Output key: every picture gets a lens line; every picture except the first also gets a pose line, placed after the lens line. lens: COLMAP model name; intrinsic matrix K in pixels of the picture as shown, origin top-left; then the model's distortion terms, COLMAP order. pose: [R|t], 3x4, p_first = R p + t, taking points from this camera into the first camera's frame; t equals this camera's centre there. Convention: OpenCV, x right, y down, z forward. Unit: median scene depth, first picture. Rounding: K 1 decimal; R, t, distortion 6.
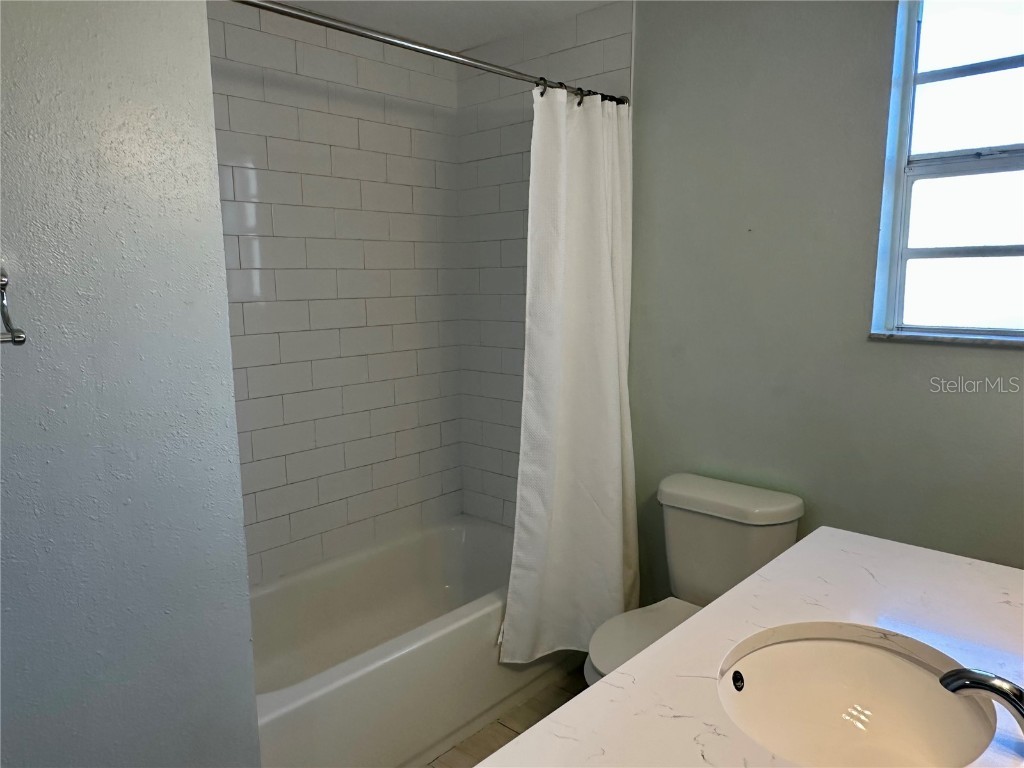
lens RADIAL K [[707.8, 0, 511.0], [0, 707.8, 391.8], [0, 0, 1]] dist [0.037415, -0.060600]
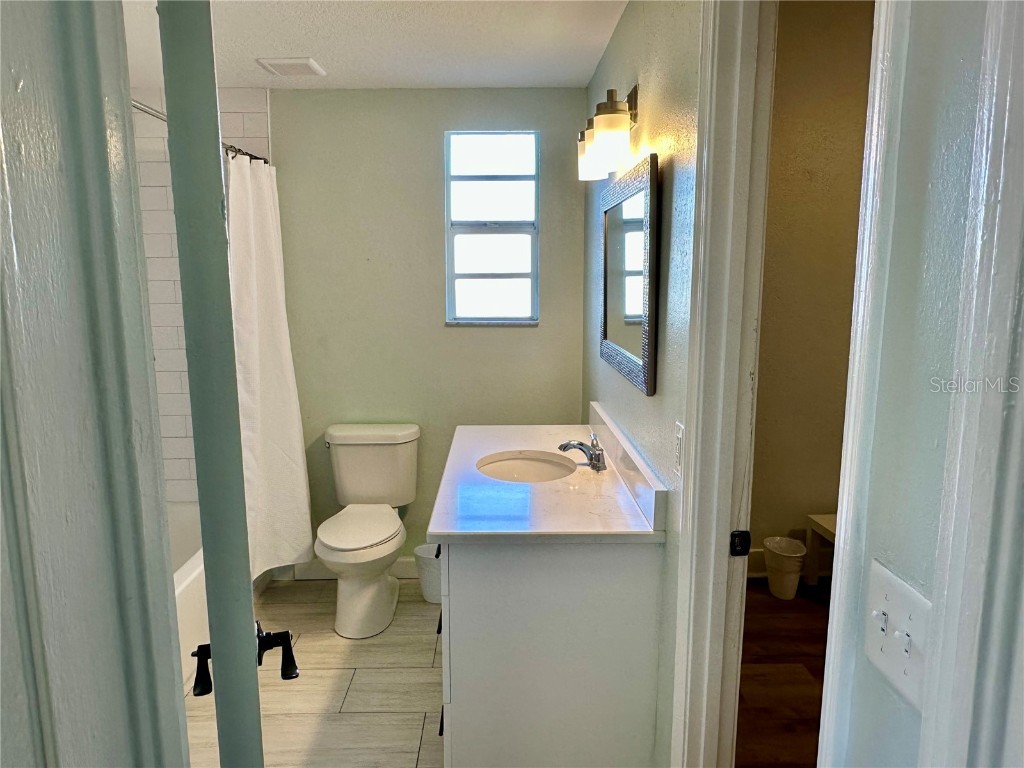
lens RADIAL K [[707.8, 0, 510.6], [0, 707.8, 387.1], [0, 0, 1]] dist [0.037415, -0.060600]
pose [[0.714299, -0.104581, 0.691983, -0.589488], [0.107530, 0.993431, 0.039142, 0.024762], [-0.691530, 0.046450, 0.720852, -0.349289]]
